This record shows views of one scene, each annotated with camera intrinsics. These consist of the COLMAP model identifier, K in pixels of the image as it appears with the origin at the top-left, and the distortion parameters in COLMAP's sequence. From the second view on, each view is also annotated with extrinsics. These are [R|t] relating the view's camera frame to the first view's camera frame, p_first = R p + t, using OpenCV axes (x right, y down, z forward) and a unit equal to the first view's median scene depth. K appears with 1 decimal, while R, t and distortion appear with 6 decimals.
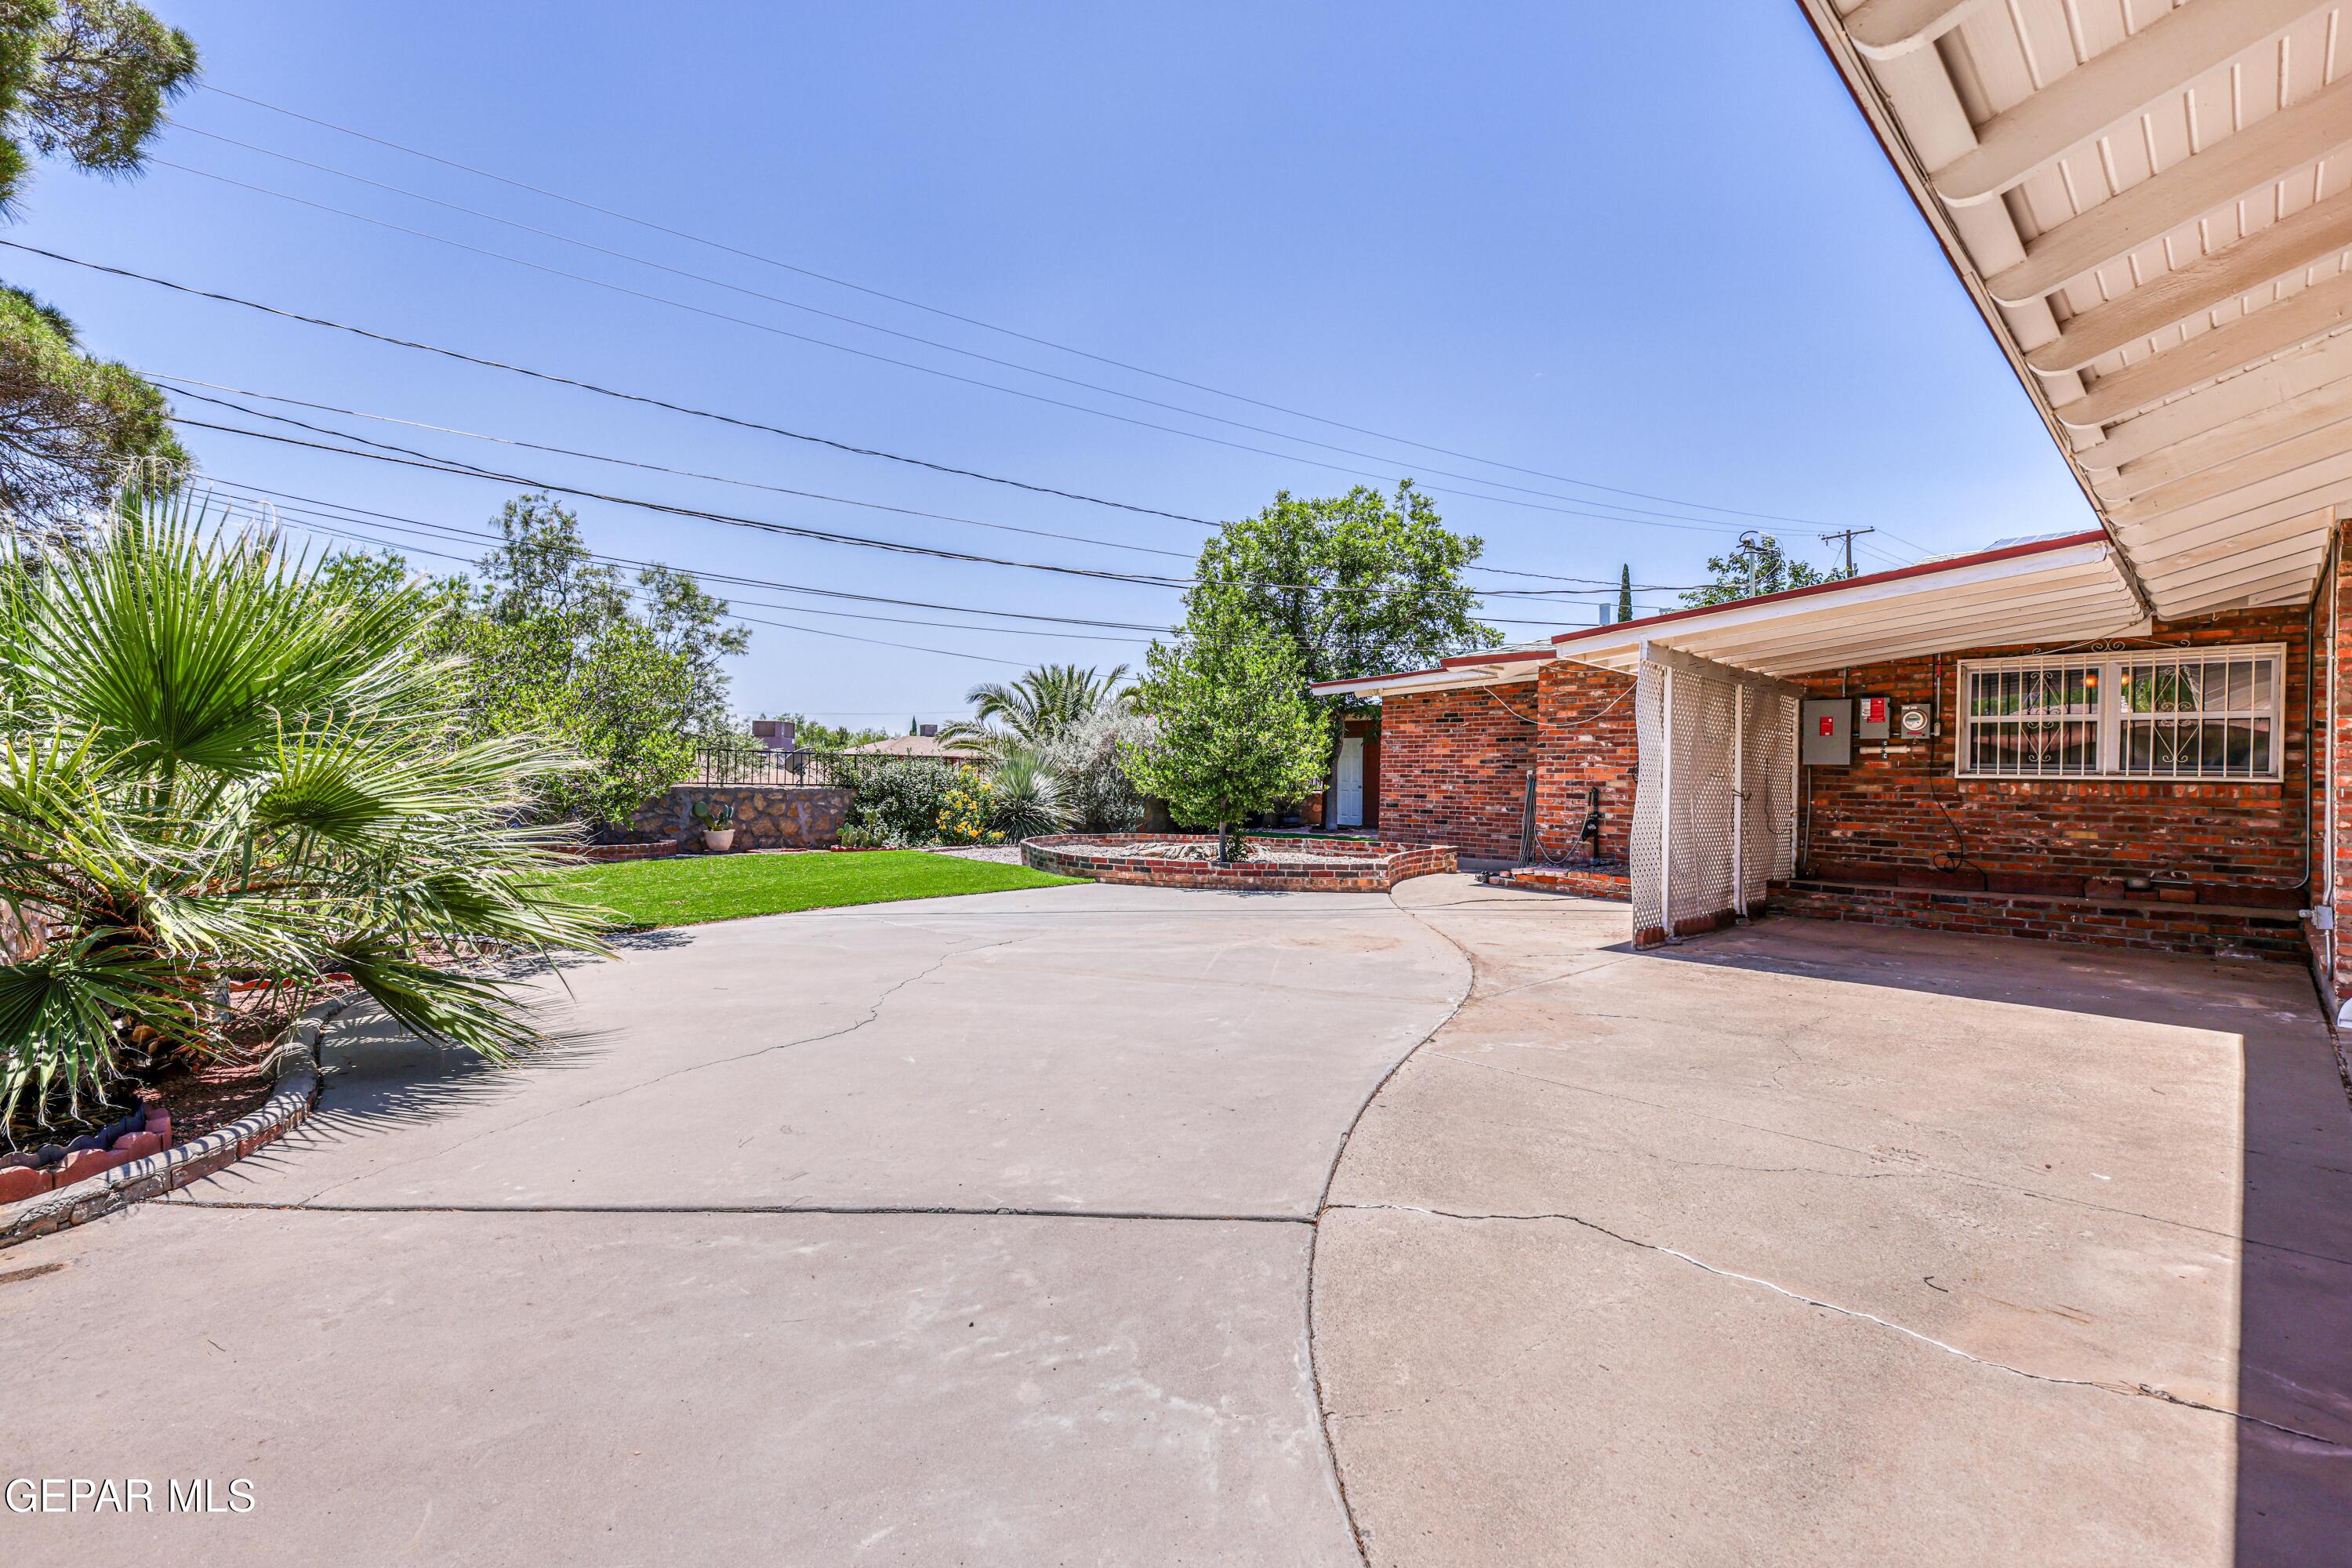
lens RADIAL K [[1018.8, 0, 1168.1], [0, 1018.8, 783.7], [0, 0, 1]] dist [0.000418, 0.000165]
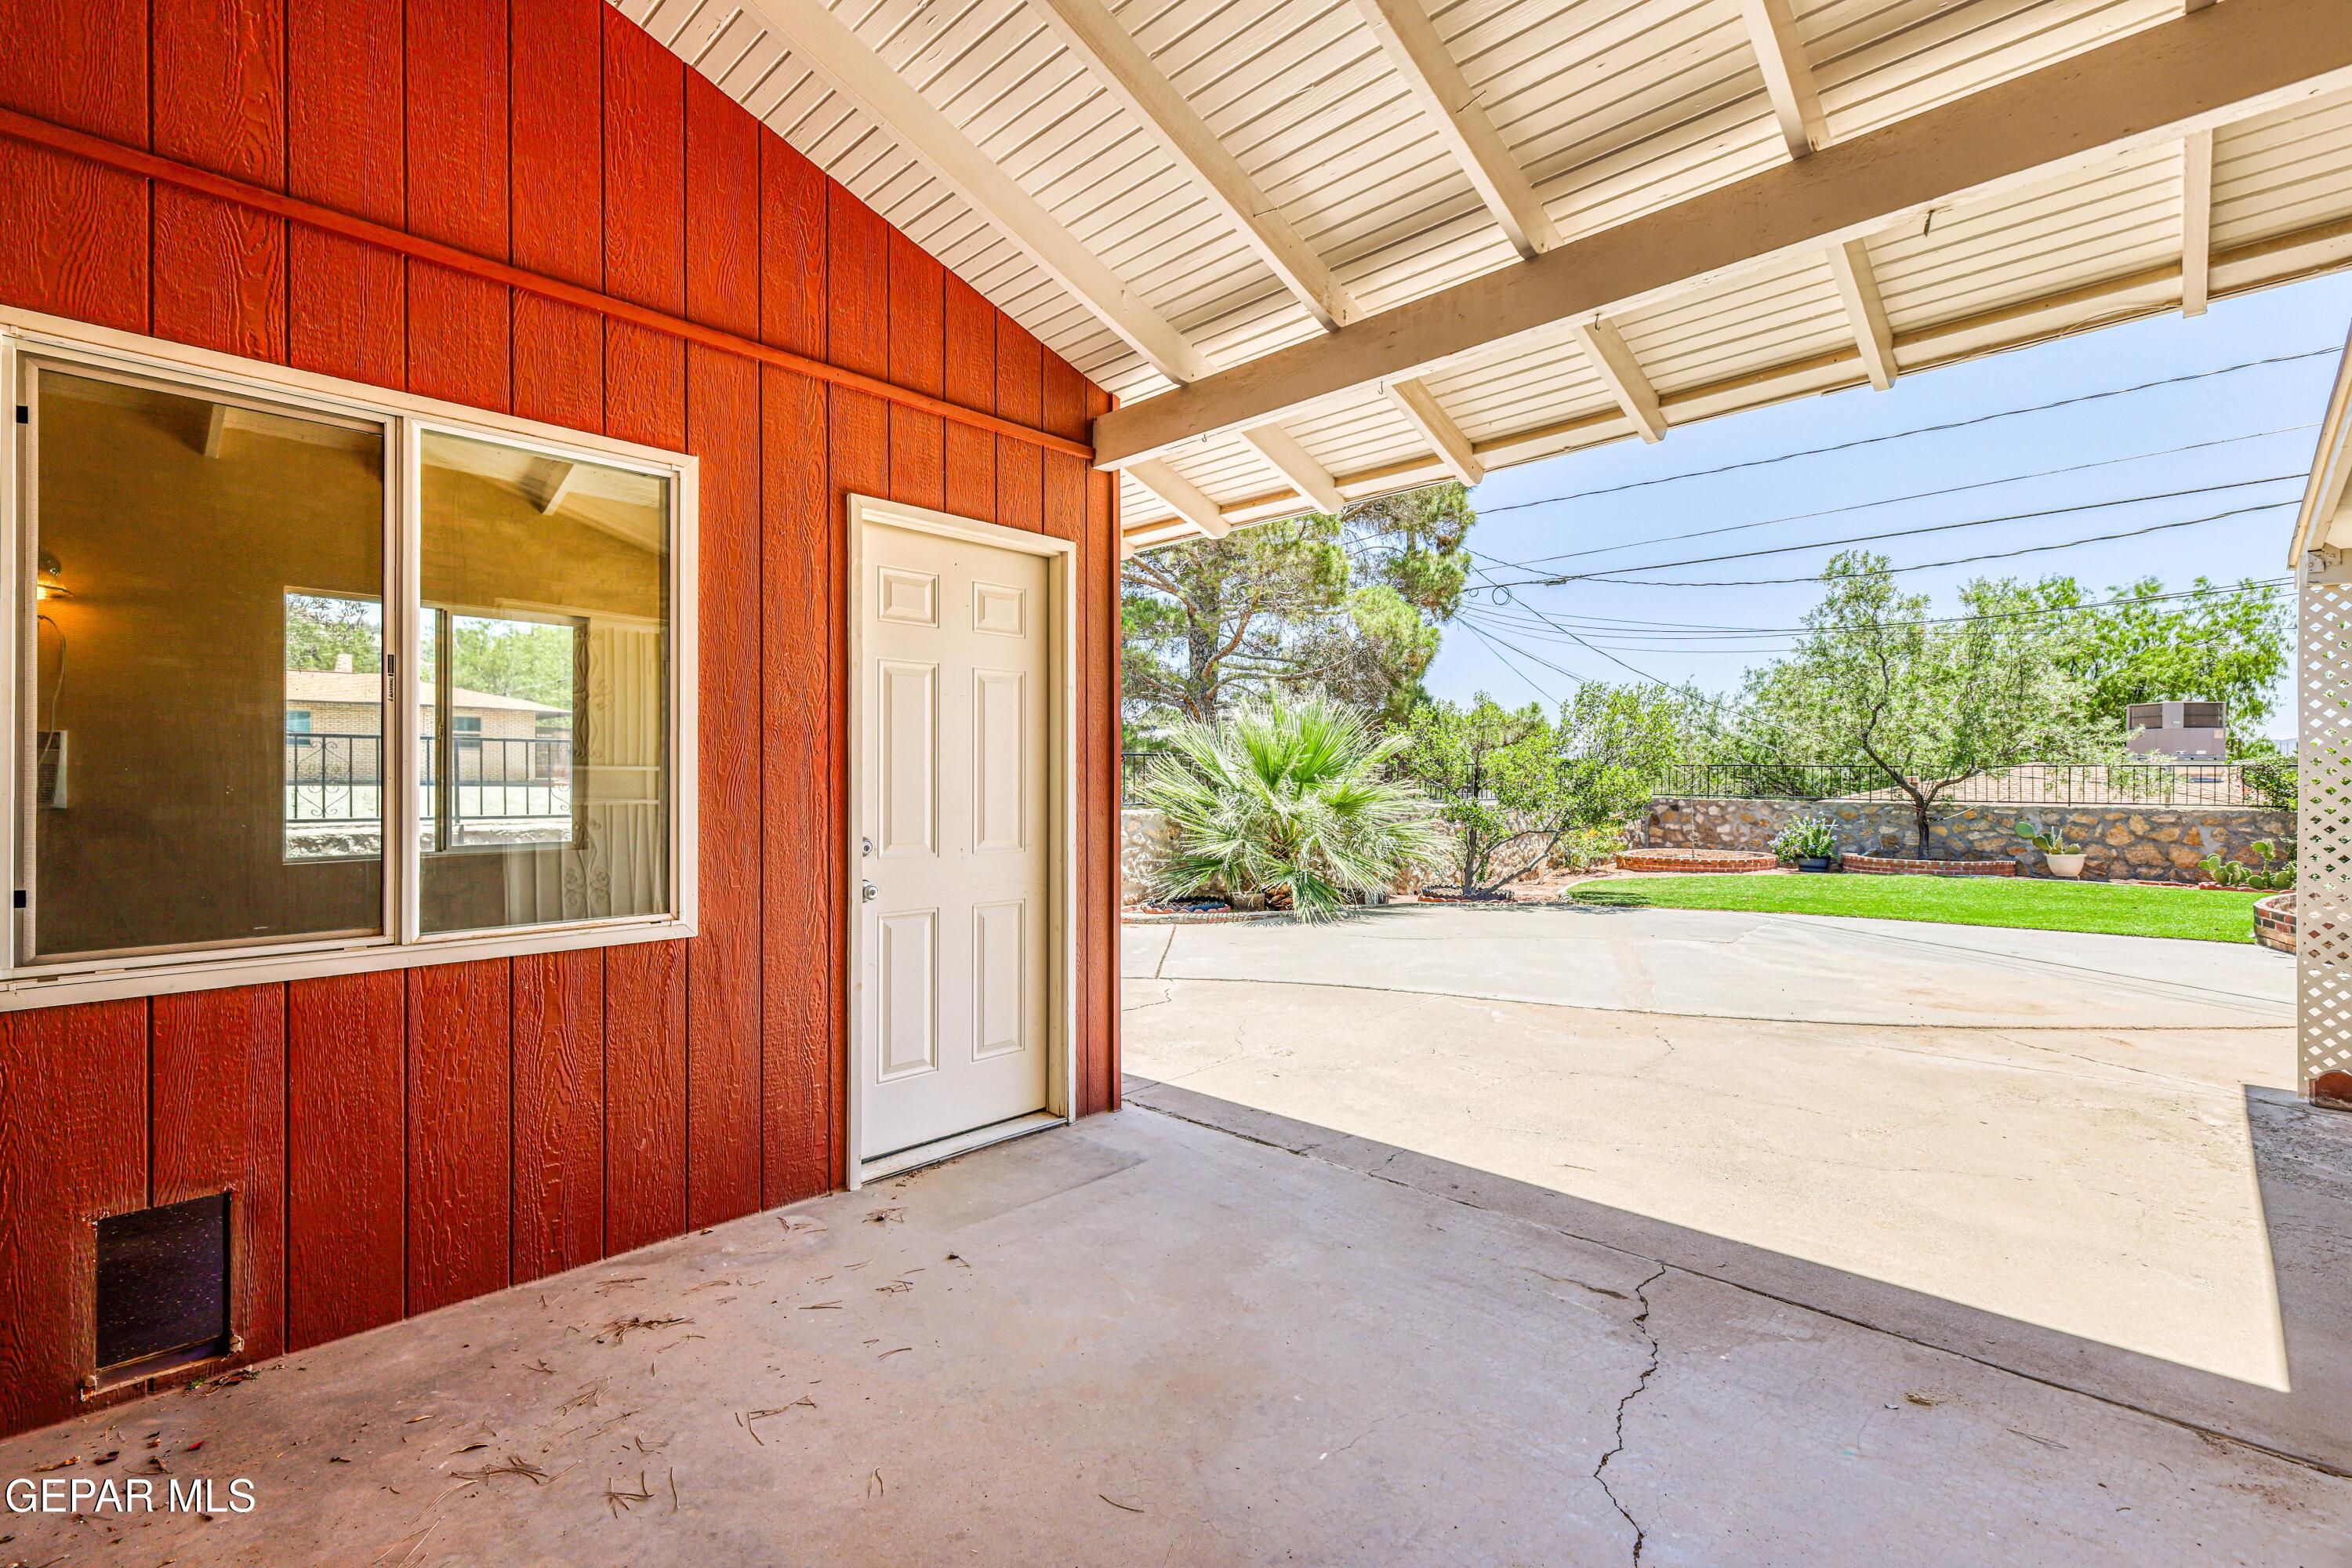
lens RADIAL K [[1018.8, 0, 1168.1], [0, 1018.8, 783.7], [0, 0, 1]] dist [0.000418, 0.000165]
pose [[0.064636, -0.013956, -0.997811, 0.398859], [-0.005454, 0.999882, -0.014338, 0.000146], [0.997894, 0.006368, 0.064552, 0.136675]]
